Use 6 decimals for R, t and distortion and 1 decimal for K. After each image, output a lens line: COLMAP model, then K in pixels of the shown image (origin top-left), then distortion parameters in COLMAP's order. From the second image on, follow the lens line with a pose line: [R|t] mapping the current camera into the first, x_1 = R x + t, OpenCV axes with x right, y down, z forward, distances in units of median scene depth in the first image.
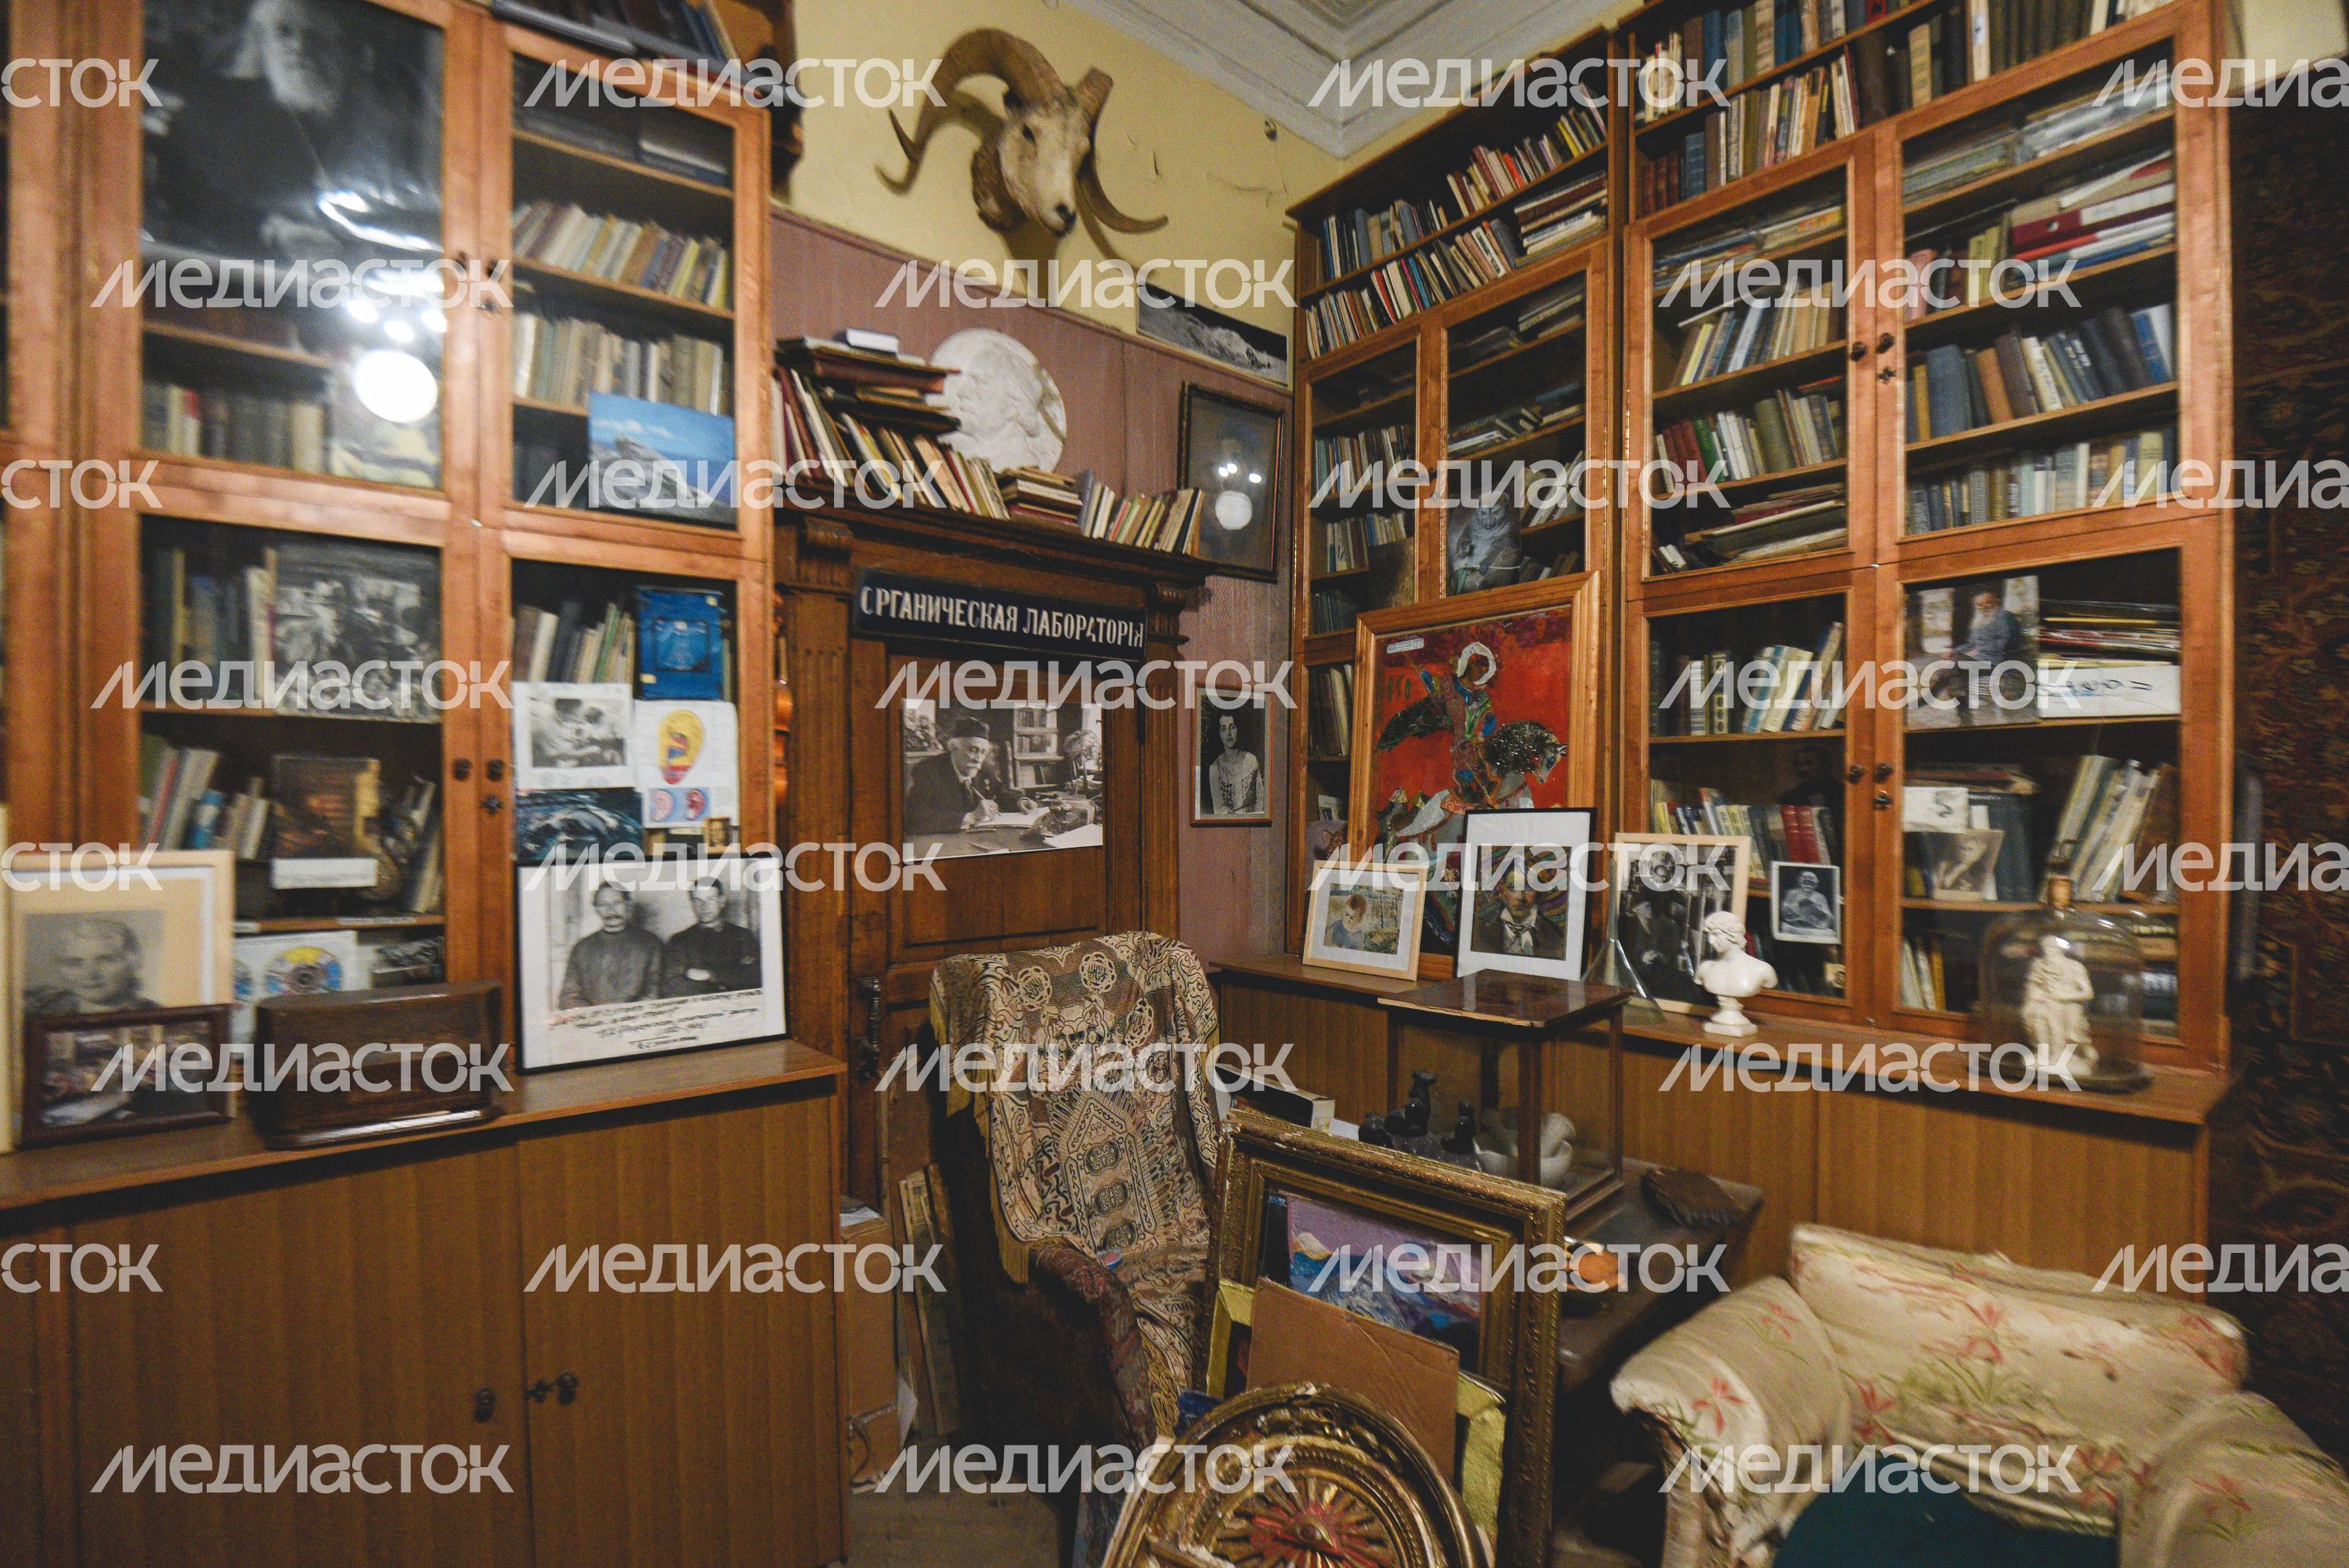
lens RADIAL K [[1077.7, 0, 1183.2], [0, 1077.7, 800.6], [0, 0, 1]] dist [0.000253, -0.008344]
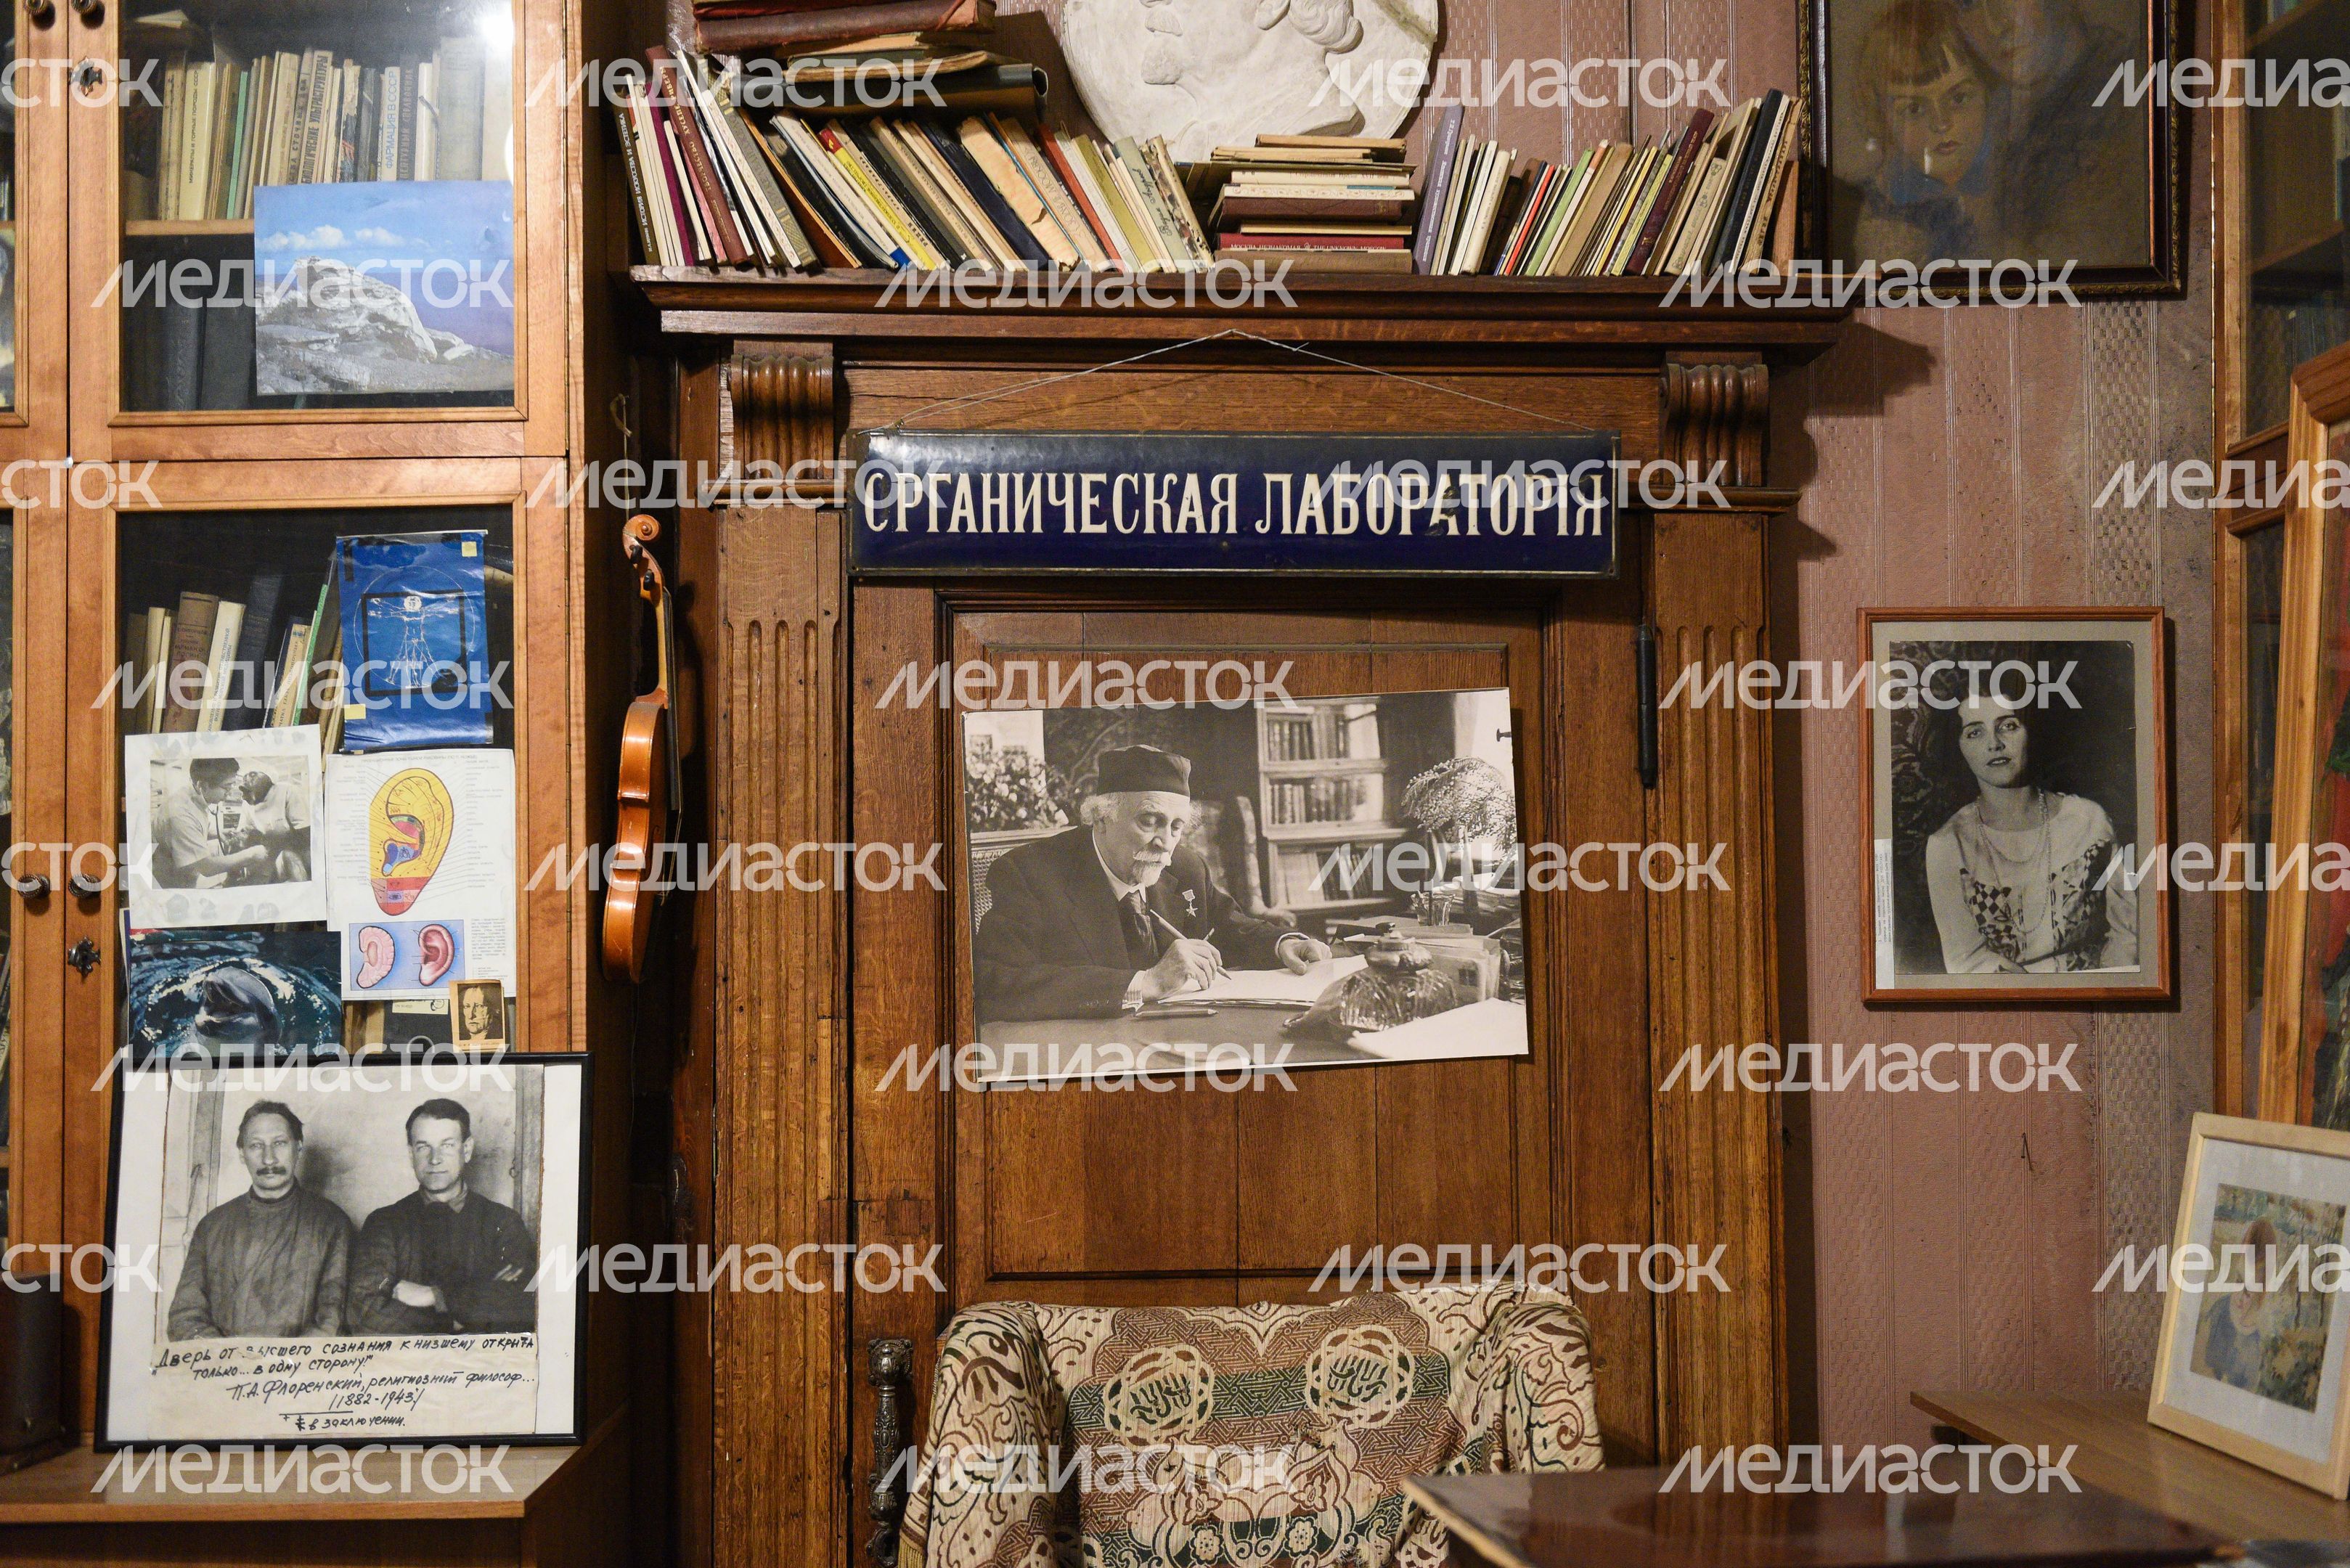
lens RADIAL K [[2841.0, 0, 1175.0], [0, 2841.0, 784.0], [0, 0, 1]] dist [-0.001346, 0.012098]
pose [[0.785993, -0.041875, -0.616816, 0.559249], [0.008083, 0.998314, -0.057475, 0.002769], [0.618183, 0.040189, 0.785006, 0.147035]]
